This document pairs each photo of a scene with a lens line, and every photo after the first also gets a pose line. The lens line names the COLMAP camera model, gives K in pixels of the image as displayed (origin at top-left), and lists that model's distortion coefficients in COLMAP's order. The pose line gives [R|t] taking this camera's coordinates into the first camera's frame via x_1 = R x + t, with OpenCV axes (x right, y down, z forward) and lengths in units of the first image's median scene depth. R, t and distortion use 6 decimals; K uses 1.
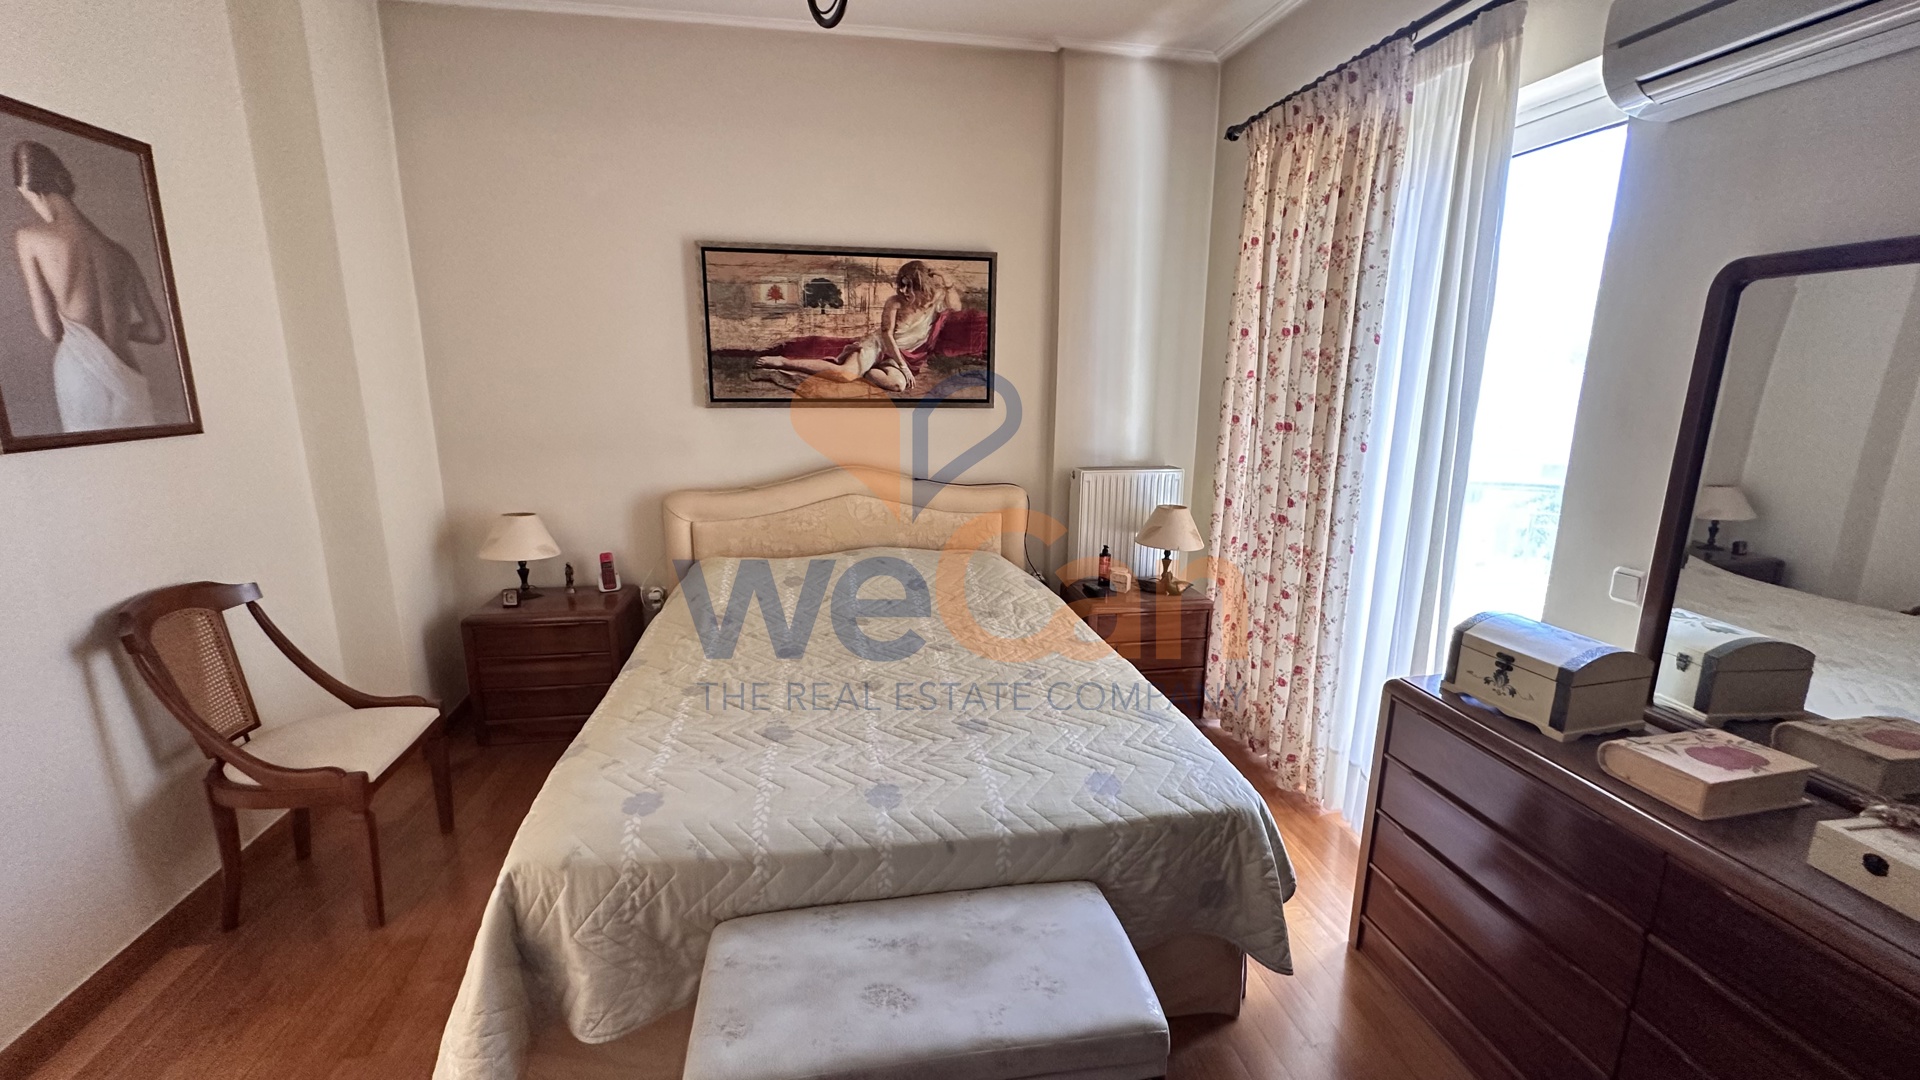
lens RADIAL K [[768.8, 0, 965.1], [0, 768.8, 537.3], [0, 0, 1]] dist [-0.003815, 0.001583]
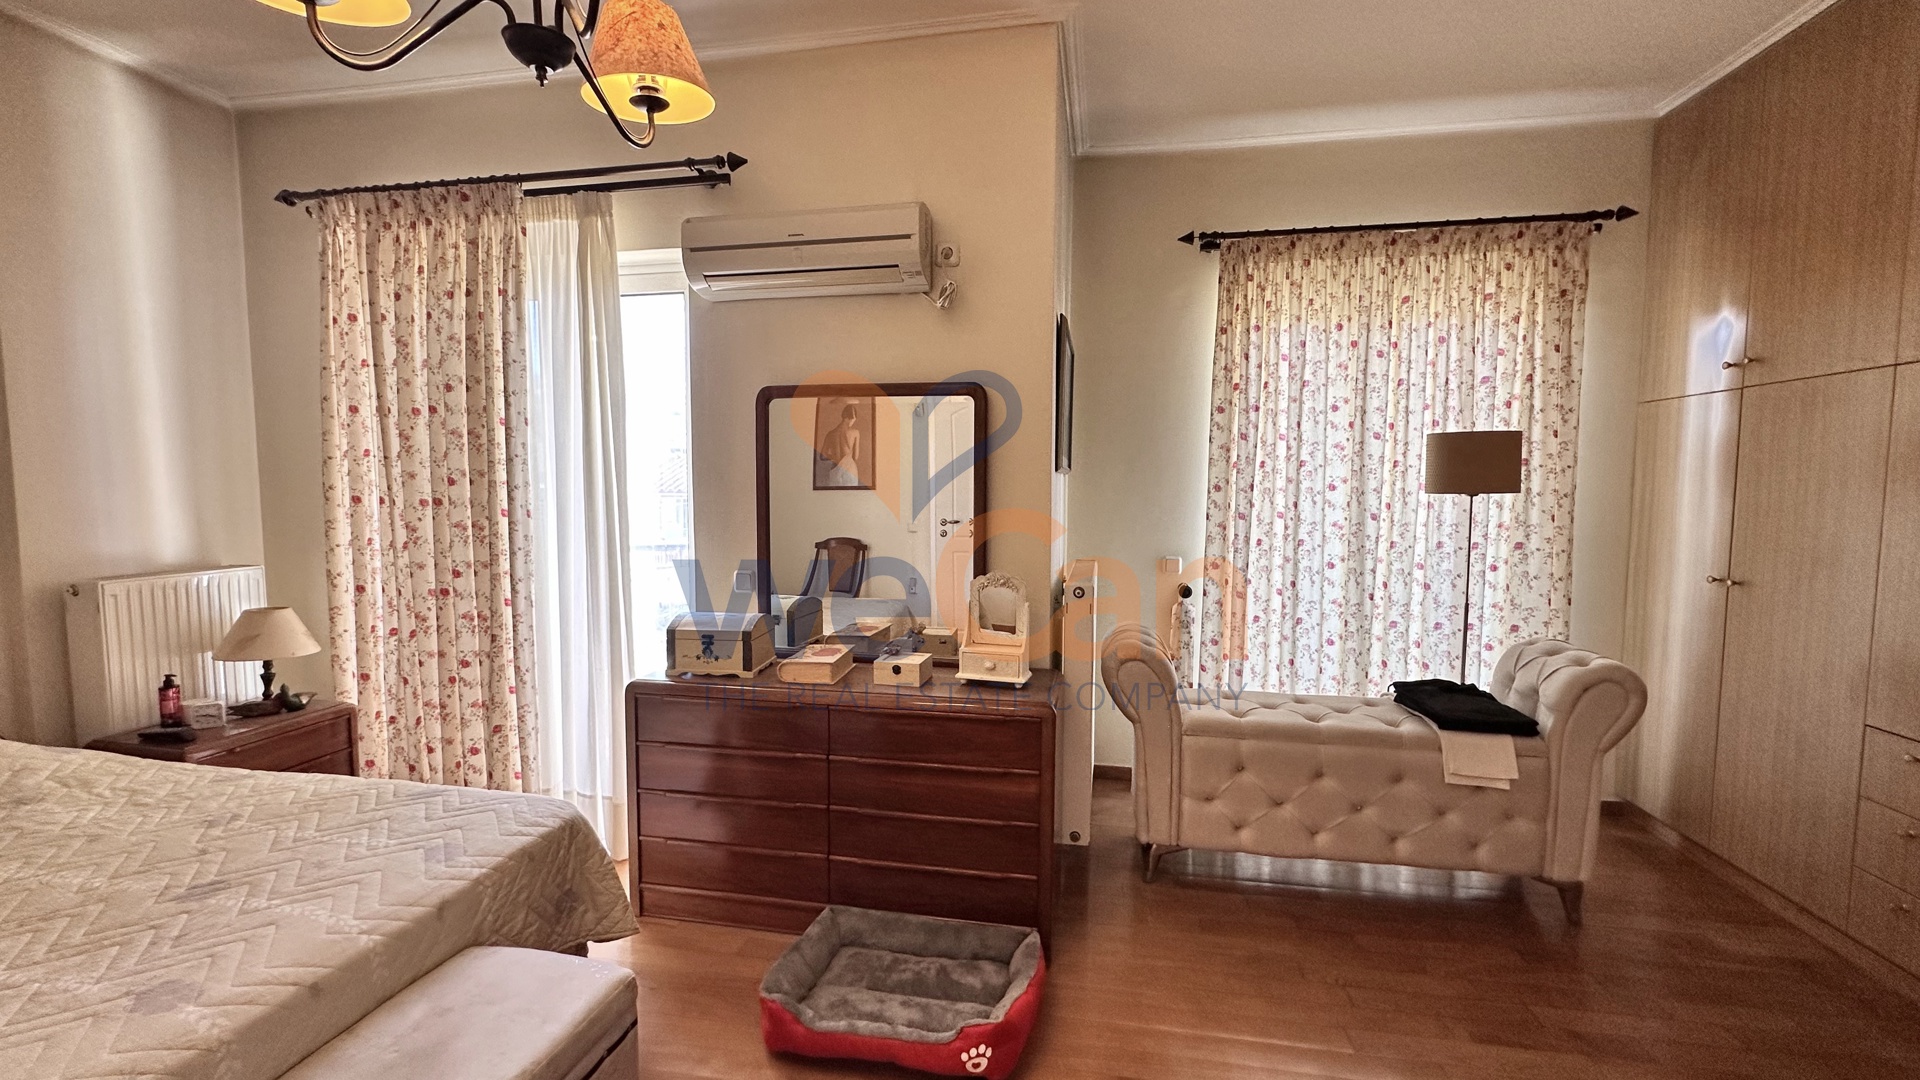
lens RADIAL K [[768.8, 0, 963.8], [0, 768.8, 537.6], [0, 0, 1]] dist [-0.003815, 0.001583]
pose [[0.354378, -0.075015, 0.932088, -0.301427], [0.197890, 0.980217, 0.003650, 0.039991], [-0.913923, 0.183158, 0.362212, -0.006331]]
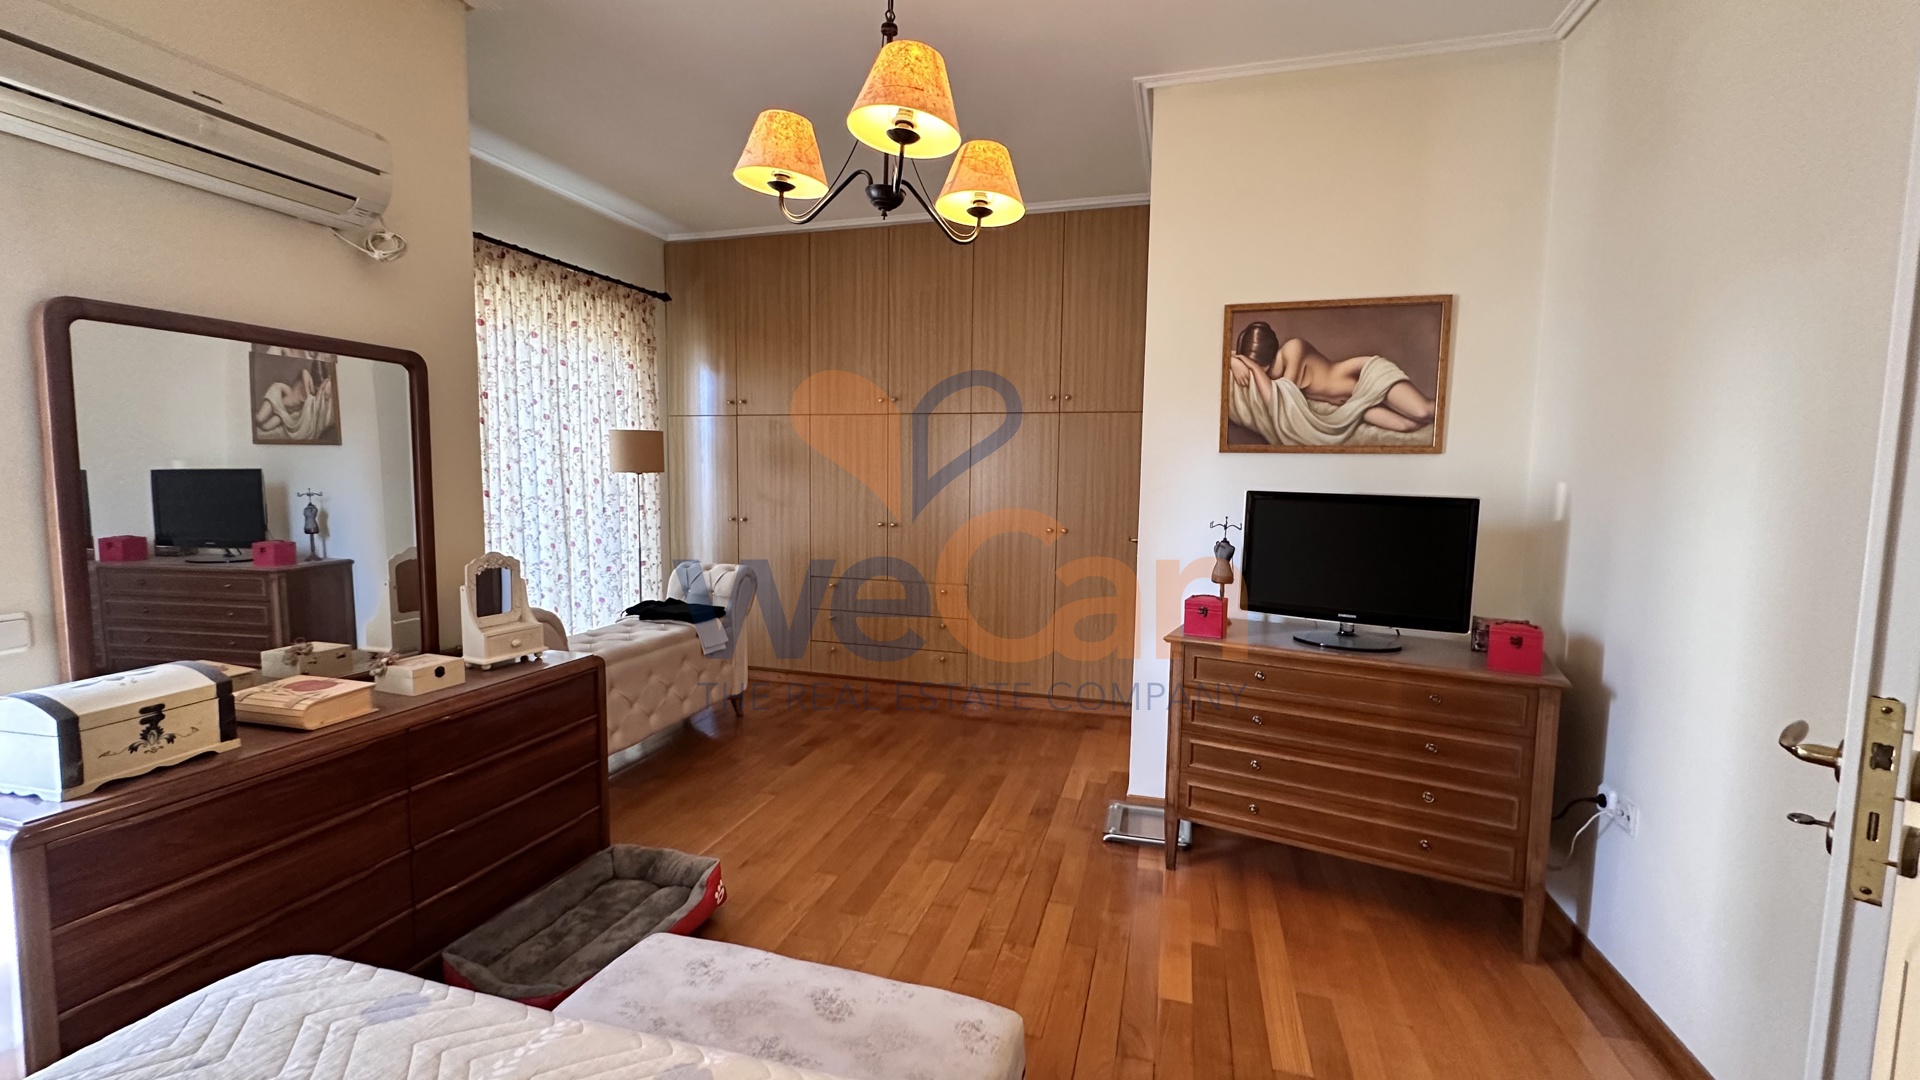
lens RADIAL K [[768.8, 0, 962.3], [0, 768.8, 536.7], [0, 0, 1]] dist [-0.003815, 0.001583]
pose [[-0.890804, -0.056628, 0.450845, -0.345243], [0.078545, 0.958078, 0.275532, -0.135174], [-0.447547, 0.280857, -0.849012, 0.818650]]
